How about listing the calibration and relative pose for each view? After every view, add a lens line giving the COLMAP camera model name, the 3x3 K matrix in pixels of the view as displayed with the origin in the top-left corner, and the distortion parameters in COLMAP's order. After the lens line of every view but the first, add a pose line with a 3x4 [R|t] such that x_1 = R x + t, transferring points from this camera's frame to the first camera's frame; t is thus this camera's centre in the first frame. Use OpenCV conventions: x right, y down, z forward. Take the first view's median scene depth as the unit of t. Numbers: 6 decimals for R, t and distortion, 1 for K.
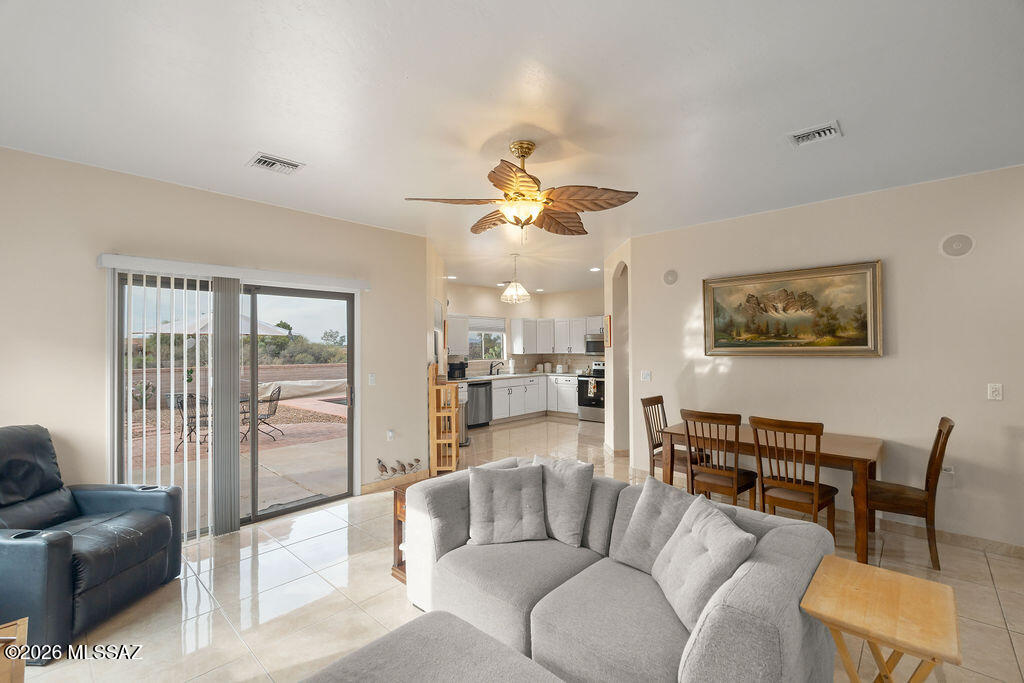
lens RADIAL K [[450.4, 0, 511.4], [0, 450.4, 348.1], [0, 0, 1]] dist [-0.004611, -0.000398]
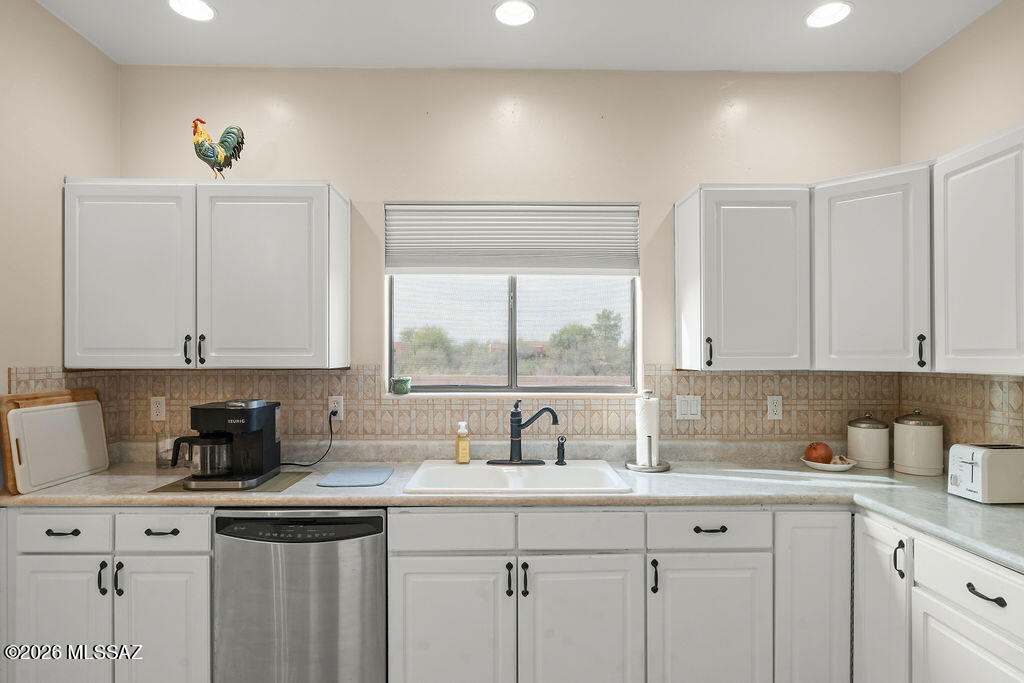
lens RADIAL K [[570.4, 0, 511.1], [0, 570.4, 350.4], [0, 0, 1]] dist [0.002338, 0.000299]
pose [[0.689265, 0.004049, -0.724498, 0.146347], [-0.006960, 0.999975, -0.001034, 0.005414], [0.724476, 0.005755, 0.689276, 0.780814]]
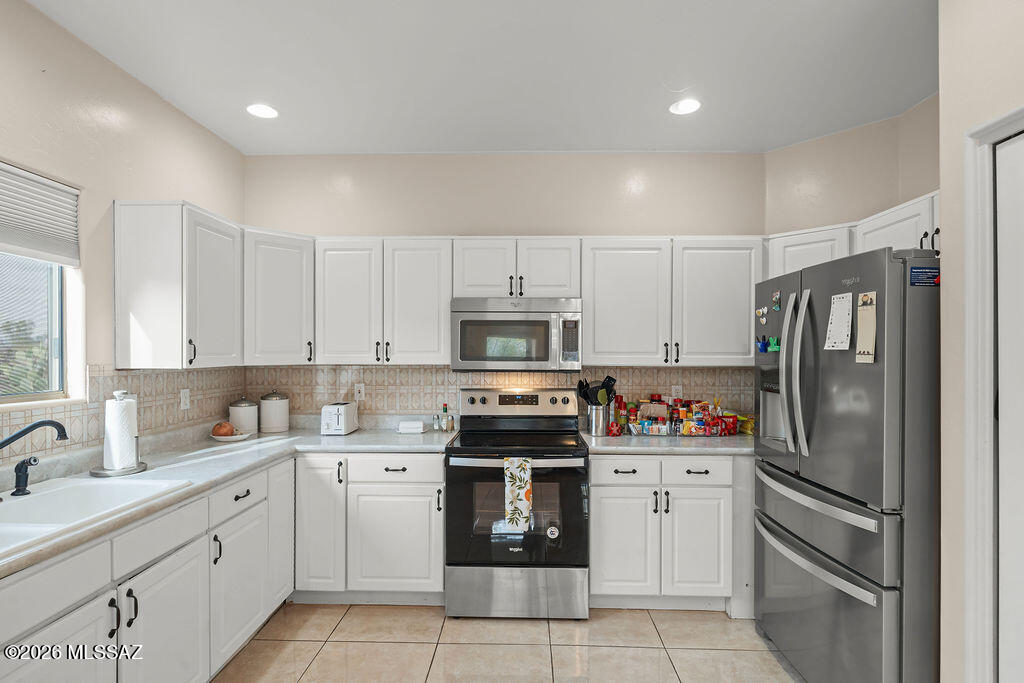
lens RADIAL K [[506.8, 0, 513.8], [0, 506.8, 353.4], [0, 0, 1]] dist [-0.002560, 0.000045]
pose [[0.749828, 0.008298, 0.661581, -0.017148], [-0.006809, 0.999965, -0.004825, 0.006053], [-0.661598, -0.000887, 0.749858, 0.722874]]
